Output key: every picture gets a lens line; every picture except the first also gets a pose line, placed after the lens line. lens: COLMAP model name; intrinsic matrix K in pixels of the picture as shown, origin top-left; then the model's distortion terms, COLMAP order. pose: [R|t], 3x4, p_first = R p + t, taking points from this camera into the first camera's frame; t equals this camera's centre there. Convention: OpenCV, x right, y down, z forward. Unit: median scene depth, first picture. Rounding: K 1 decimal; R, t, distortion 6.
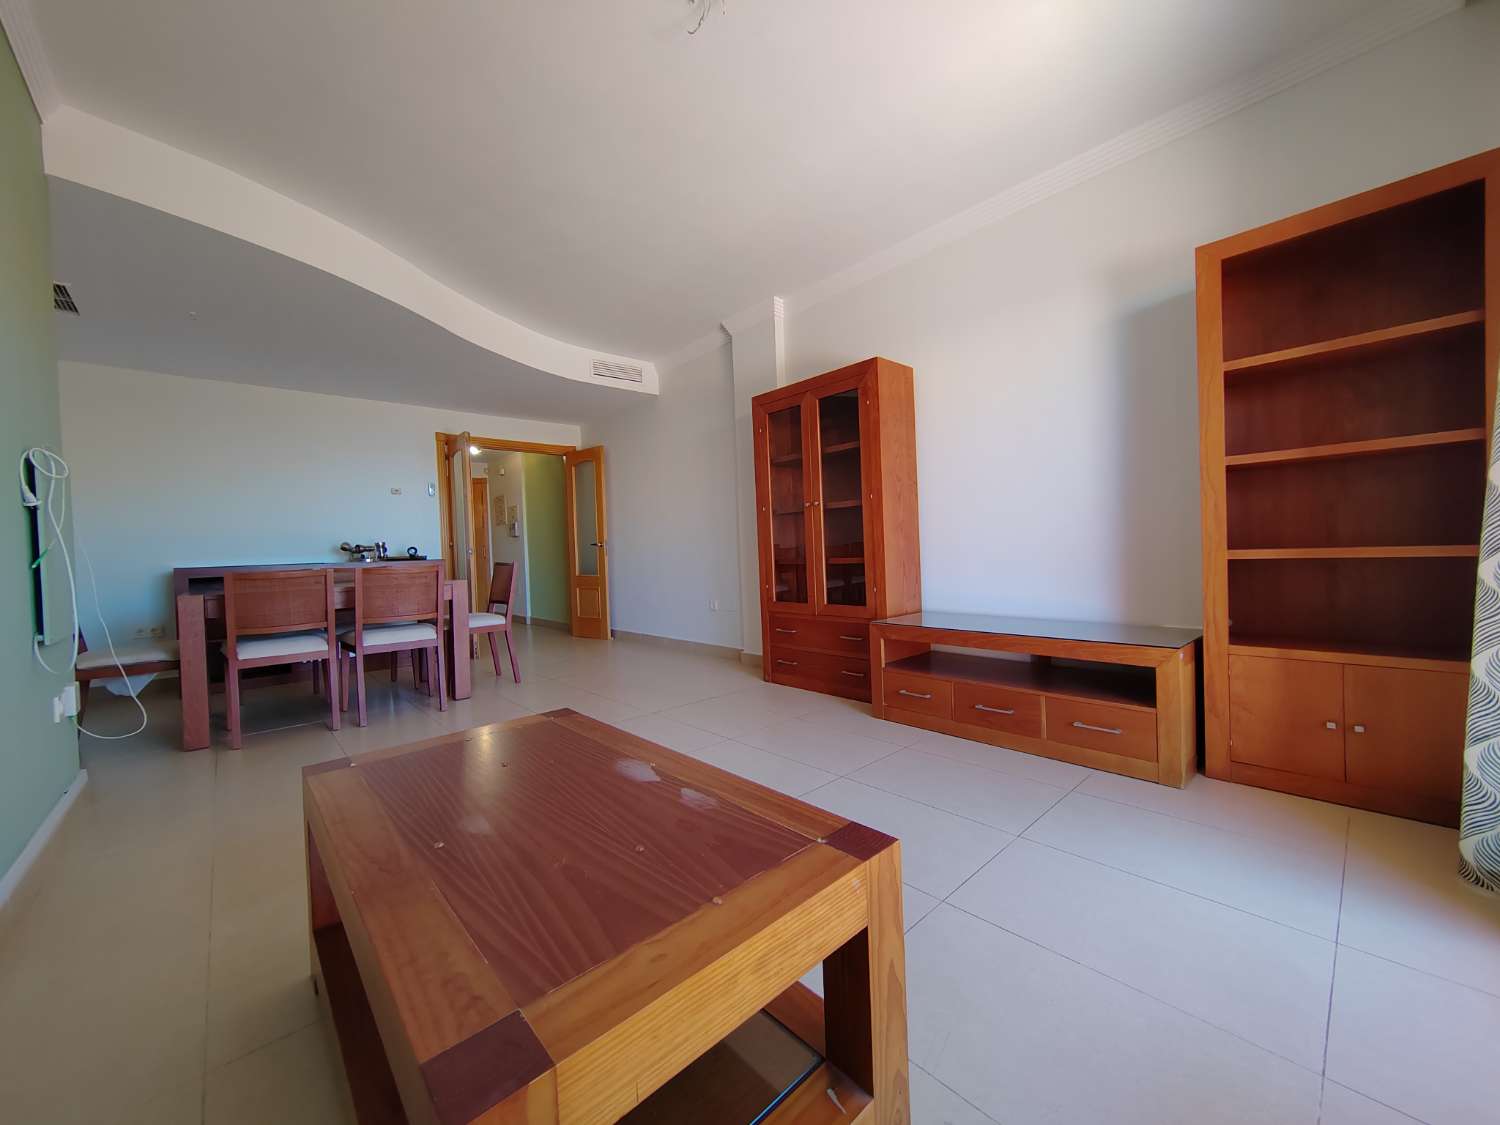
lens RADIAL K [[575.0, 0, 753.2], [0, 575.0, 559.4], [0, 0, 1]] dist [0.003024, 0.000165]
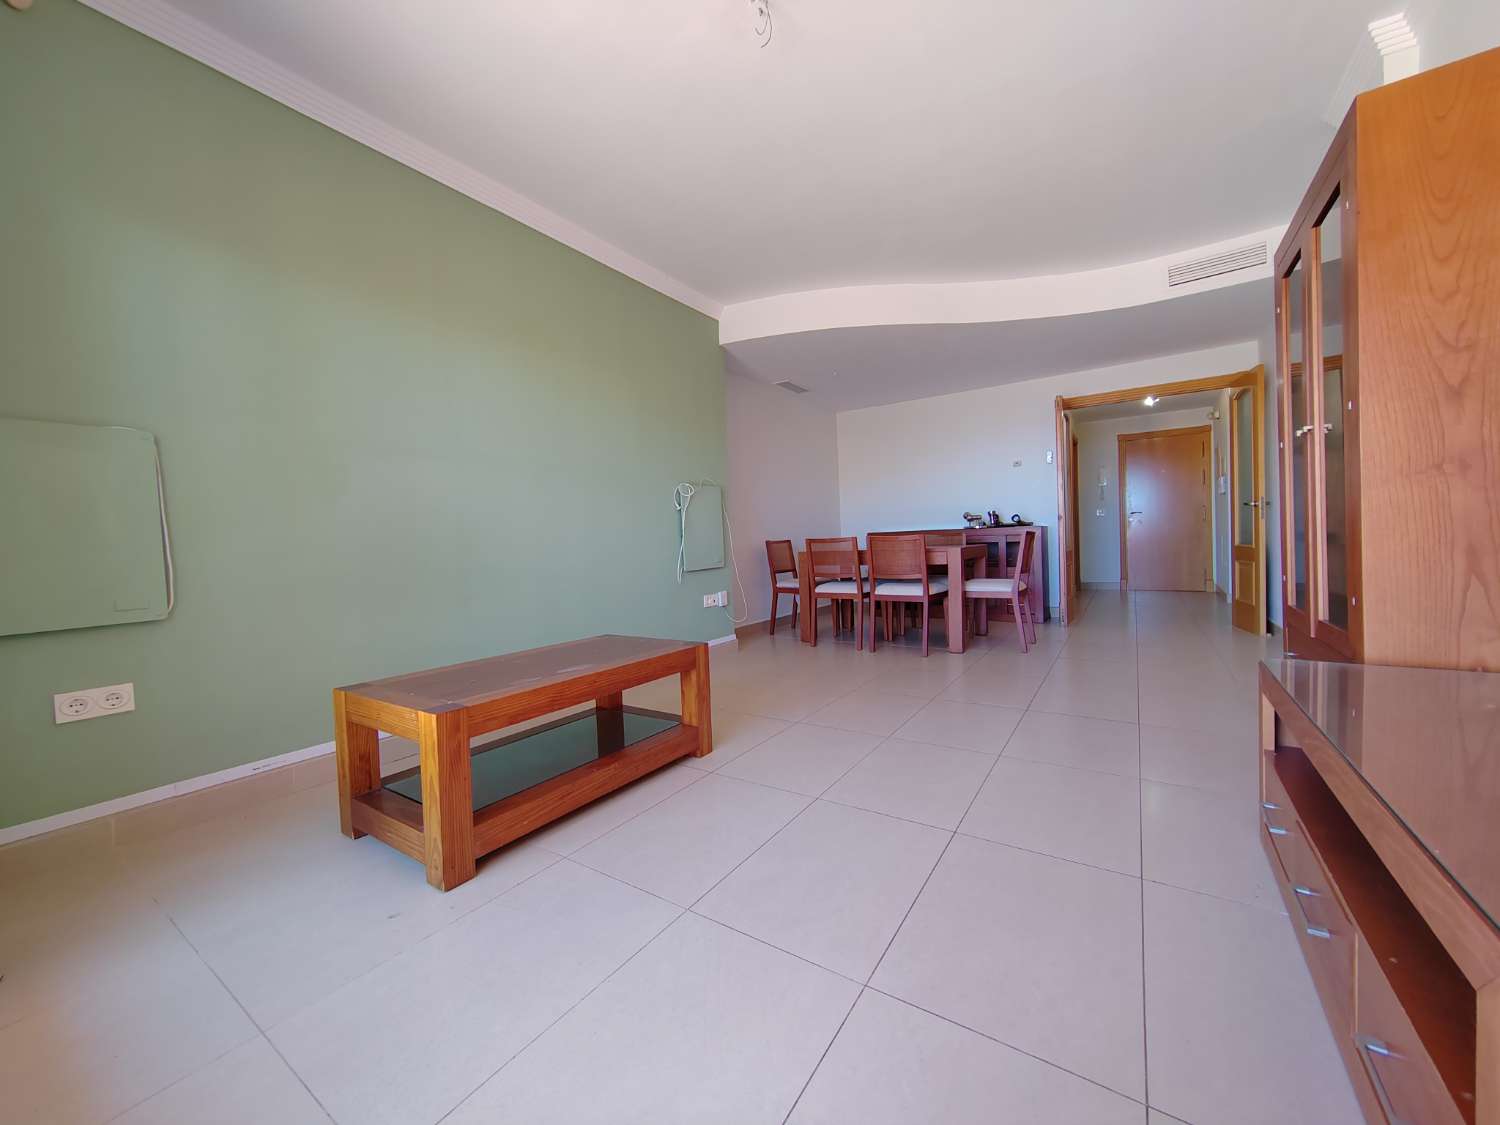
lens RADIAL K [[575.0, 0, 753.2], [0, 575.0, 559.4], [0, 0, 1]] dist [0.003024, 0.000165]
pose [[0.231446, 0.056827, -0.971187, 0.547764], [0.016414, 0.997922, 0.062302, -0.019147], [0.972709, -0.030360, 0.230033, 0.396792]]
